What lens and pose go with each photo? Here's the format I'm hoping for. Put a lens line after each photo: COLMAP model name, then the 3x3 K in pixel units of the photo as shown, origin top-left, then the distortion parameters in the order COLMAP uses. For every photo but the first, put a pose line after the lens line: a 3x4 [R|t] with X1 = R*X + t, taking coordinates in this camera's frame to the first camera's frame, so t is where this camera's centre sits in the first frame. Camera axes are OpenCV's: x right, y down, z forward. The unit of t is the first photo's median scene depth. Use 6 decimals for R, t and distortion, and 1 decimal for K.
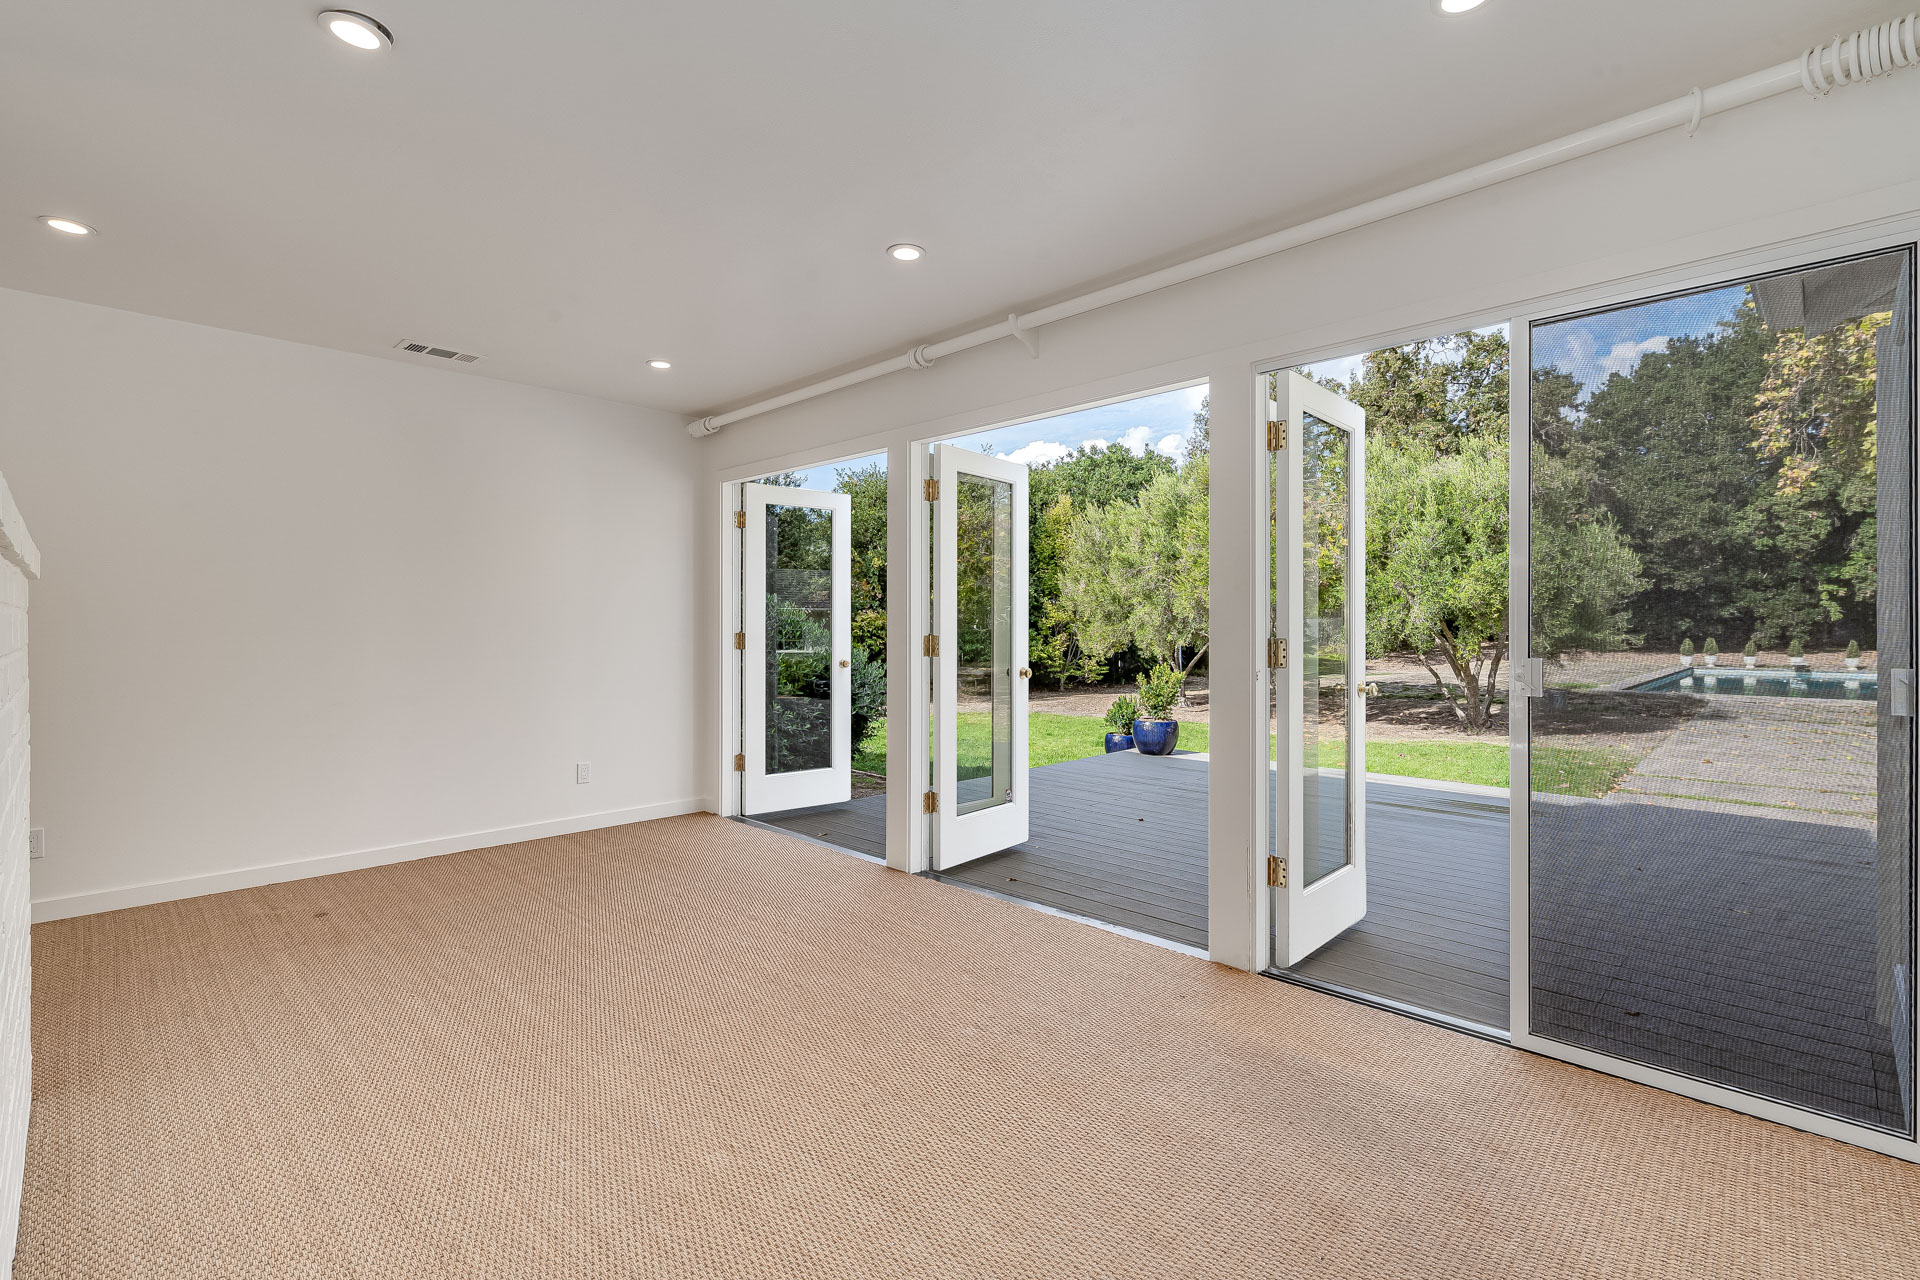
lens RADIAL K [[865.6, 0, 936.4], [0, 865.6, 621.0], [0, 0, 1]] dist [-0.000840, 0.000039]
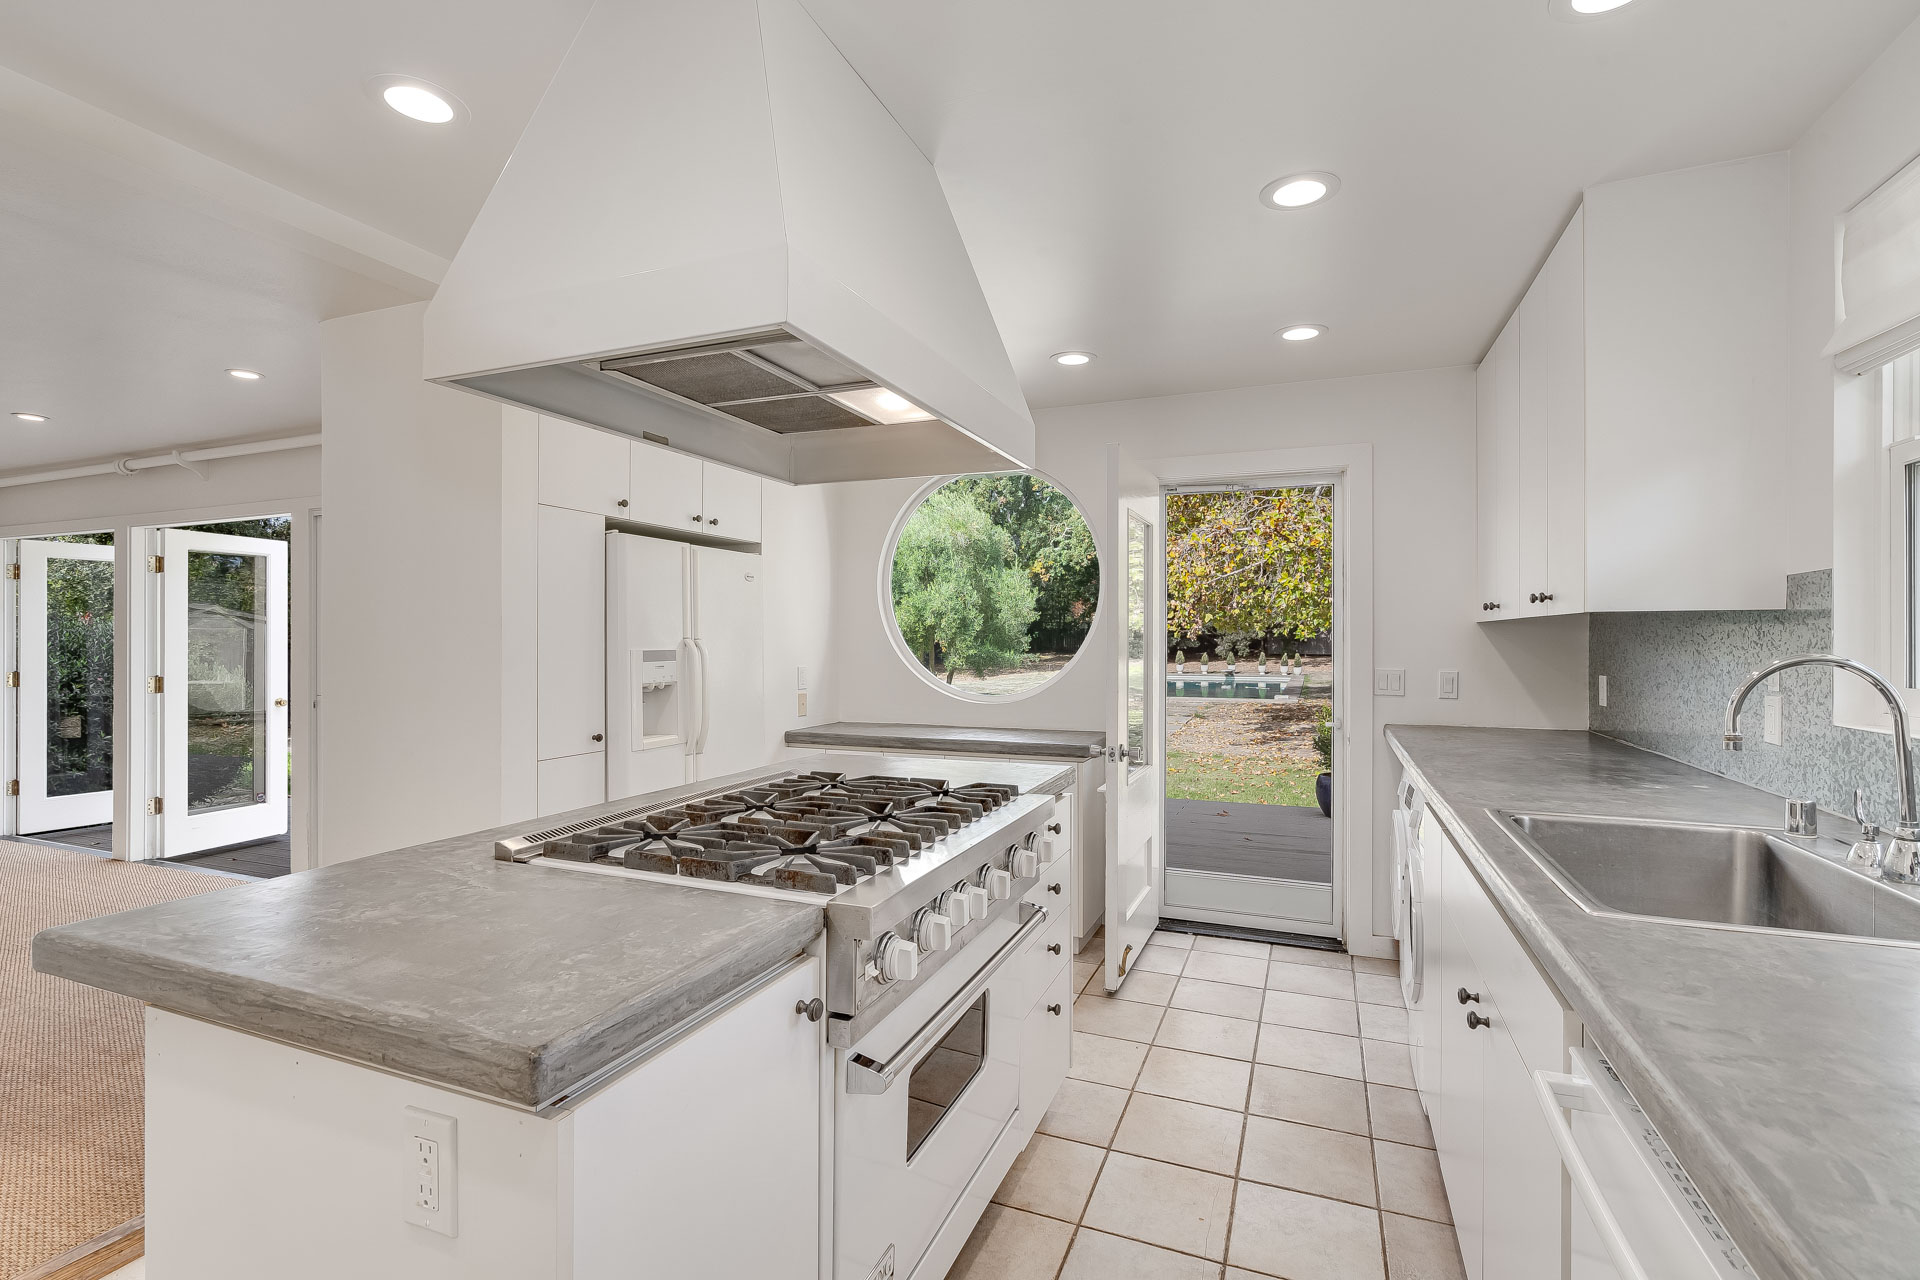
lens RADIAL K [[887.1, 0, 957.1], [0, 887.1, 630.6], [0, 0, 1]] dist [0.000388, 0.000528]
pose [[0.915067, 0.000920, 0.403300, 0.149816], [0.001359, 0.999985, -0.005364, -0.011827], [-0.403299, 0.005456, 0.915052, -0.189370]]
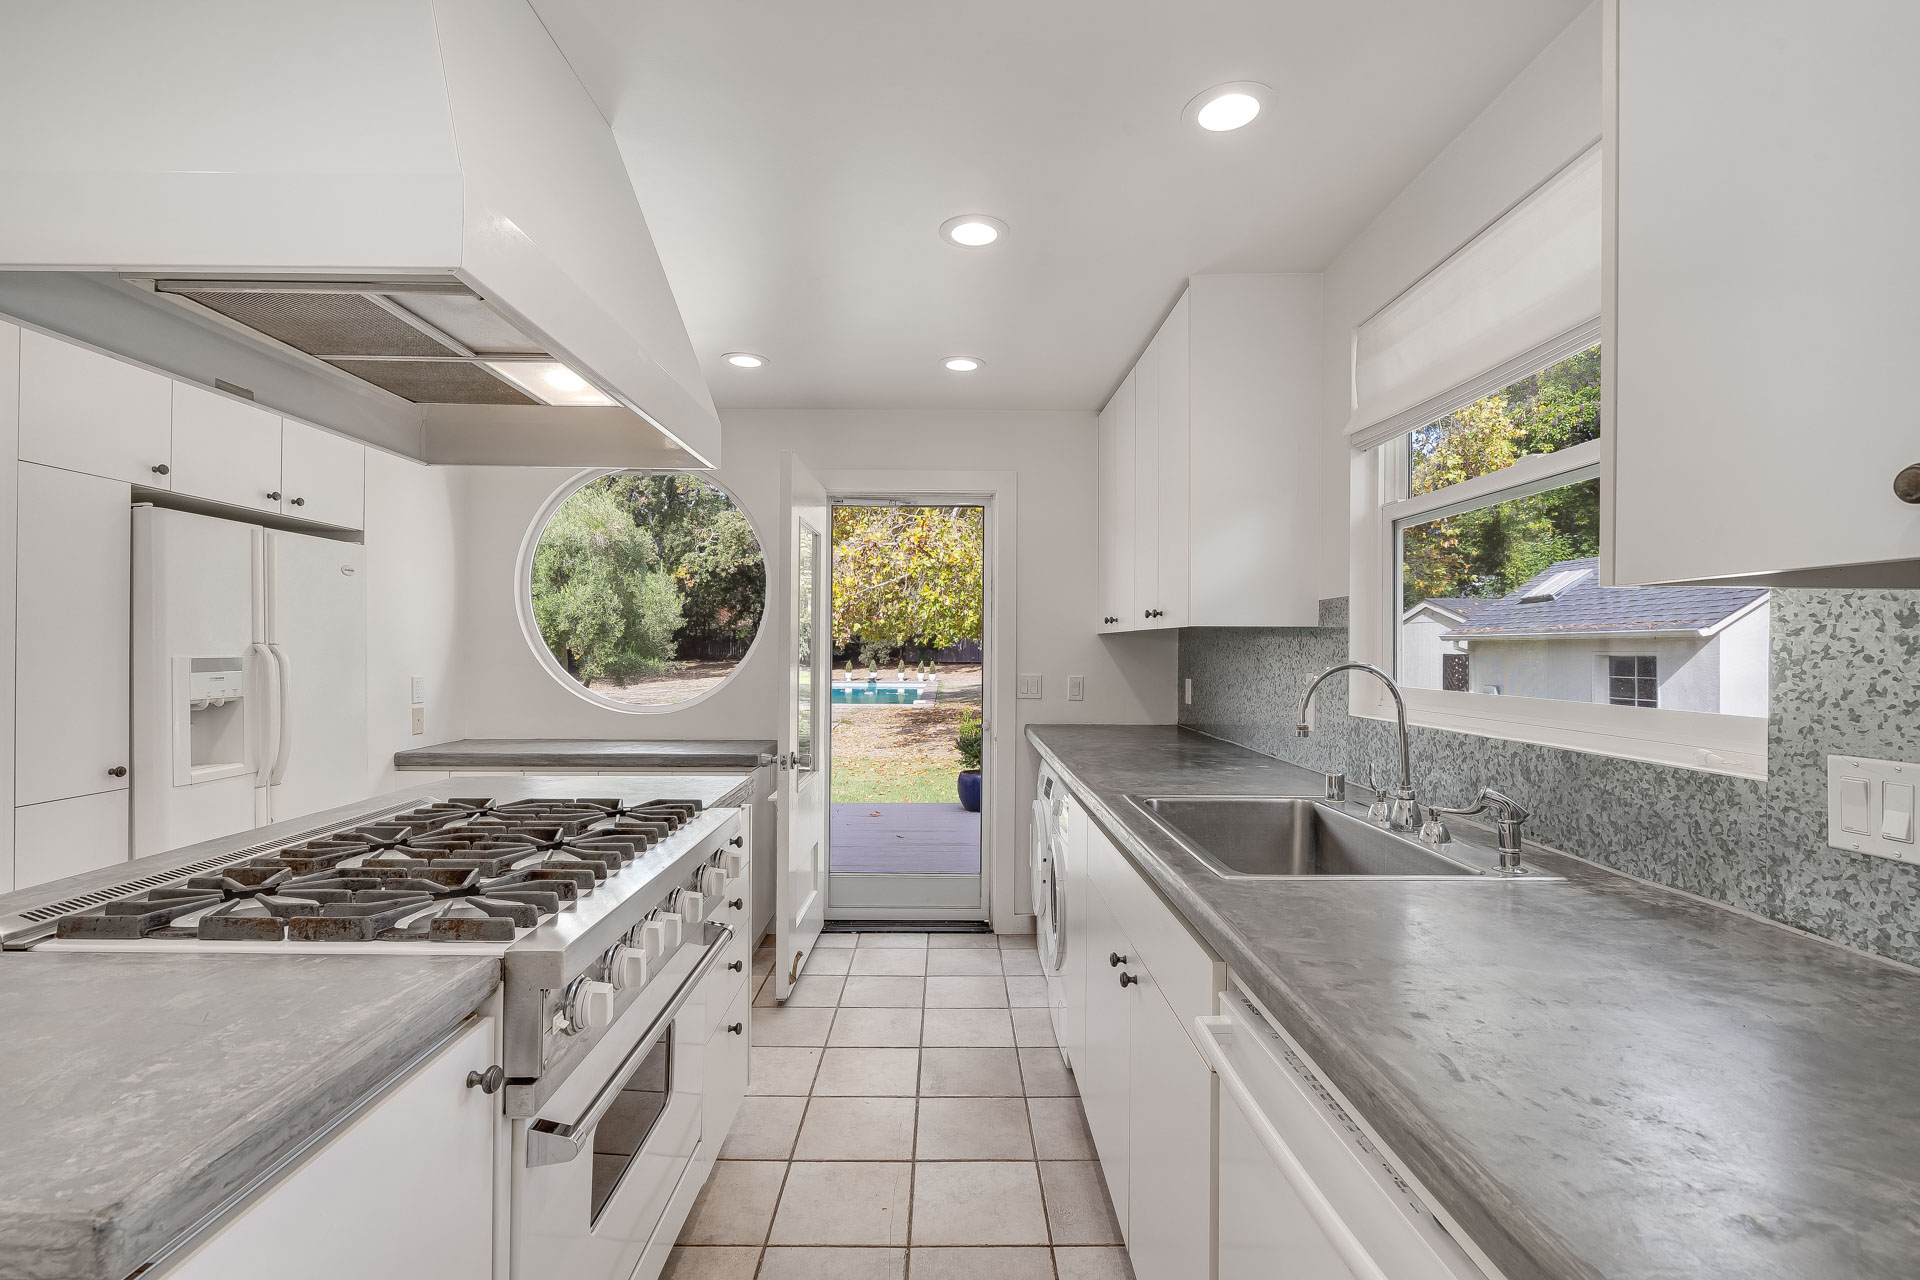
lens RADIAL K [[874.4, 0, 960.0], [0, 874.4, 640.0], [0, 0, 1]] dist [0.000272, 0.000088]
pose [[0.685891, 0.007343, 0.727667, 0.146520], [-0.005729, 0.999973, -0.004690, -0.011770], [-0.727681, -0.000952, 0.685915, -0.184130]]
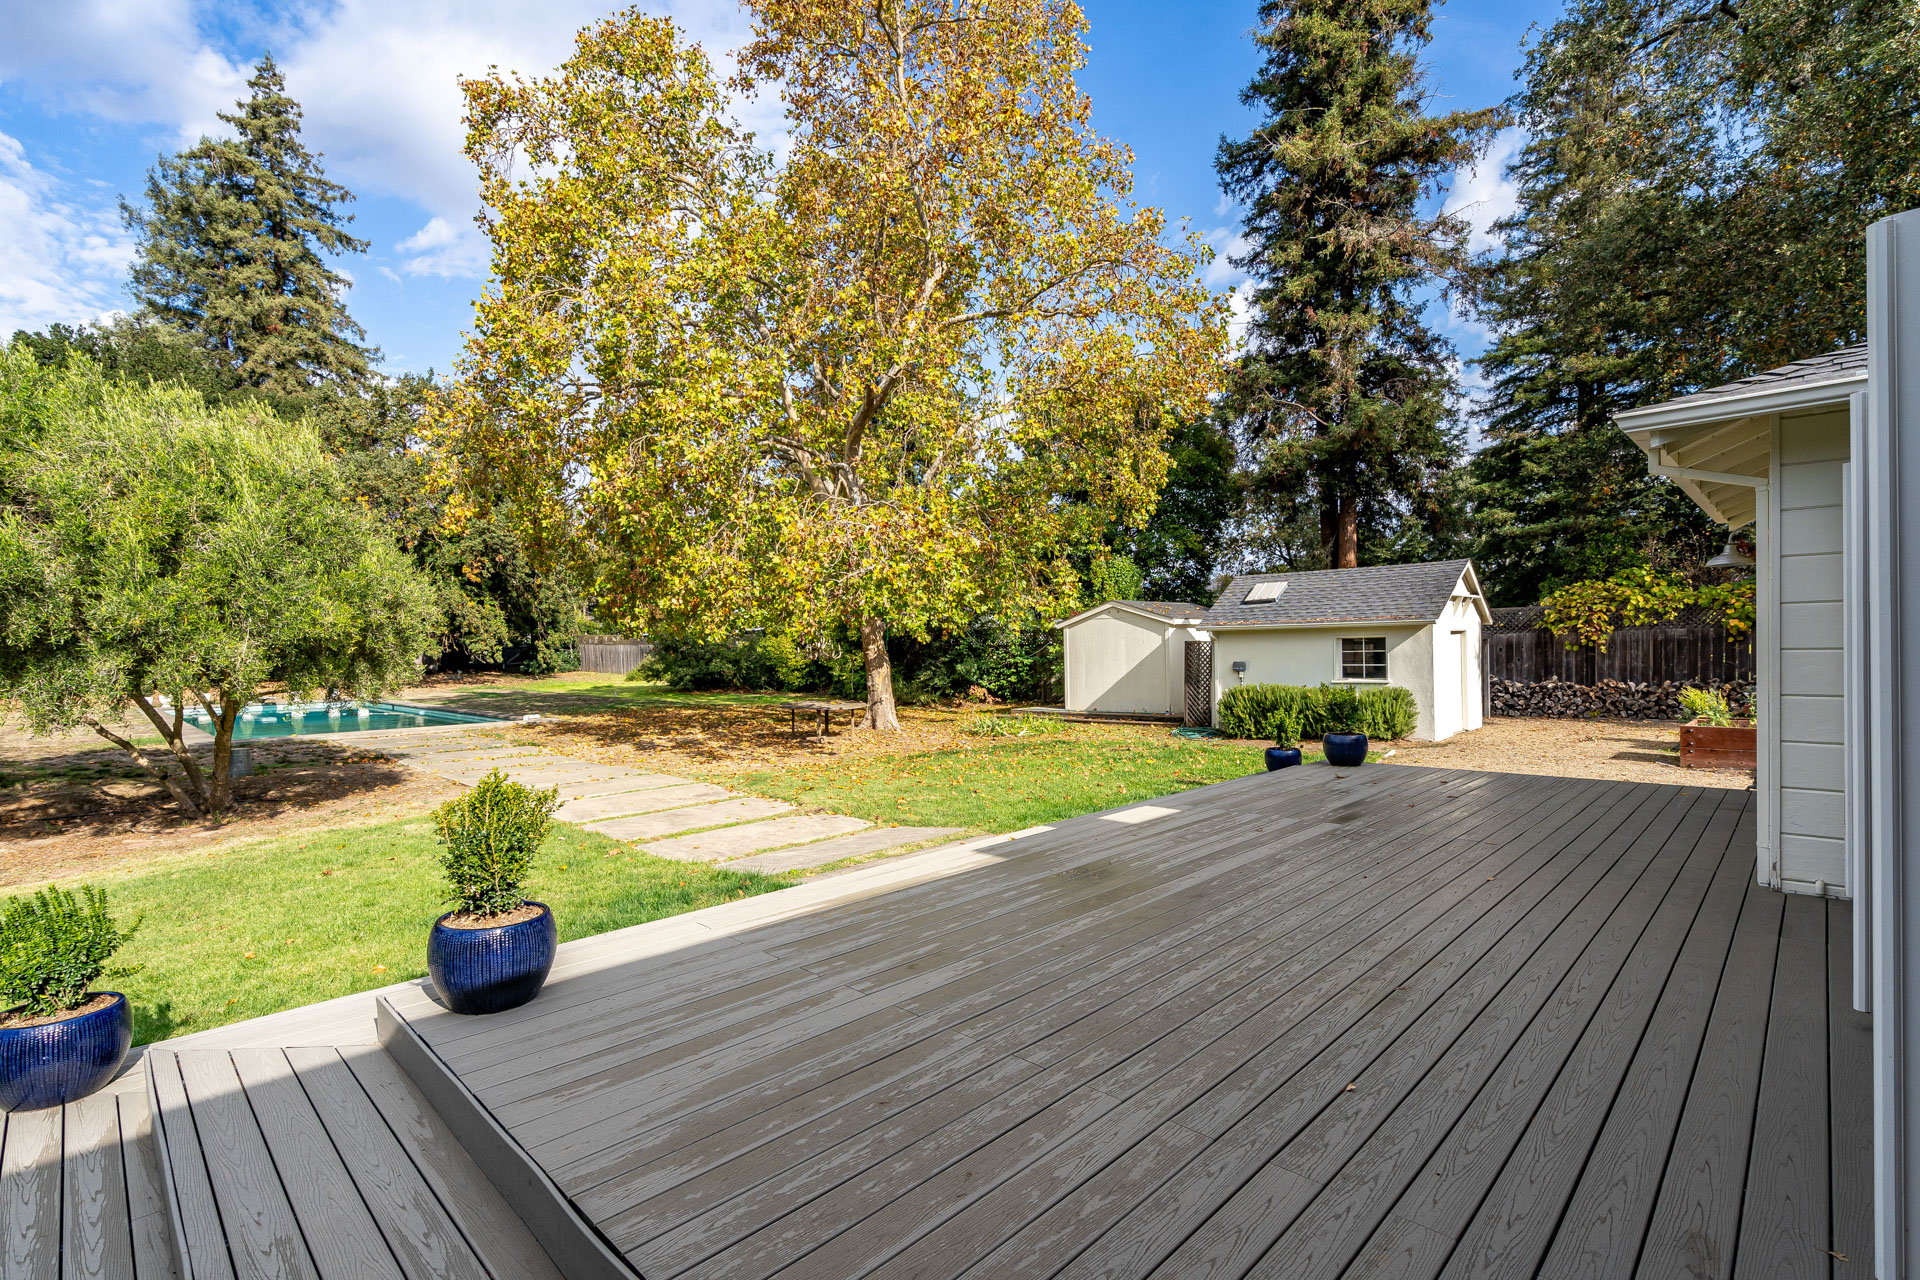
lens RADIAL K [[884.0, 0, 954.5], [0, 884.0, 648.3], [0, 0, 1]] dist [-0.001059, -0.000055]
pose [[-0.011432, -0.003106, 0.999930, -0.082984], [0.012489, 0.999917, 0.003248, -0.003491], [-0.999857, 0.012525, -0.011392, 0.451088]]
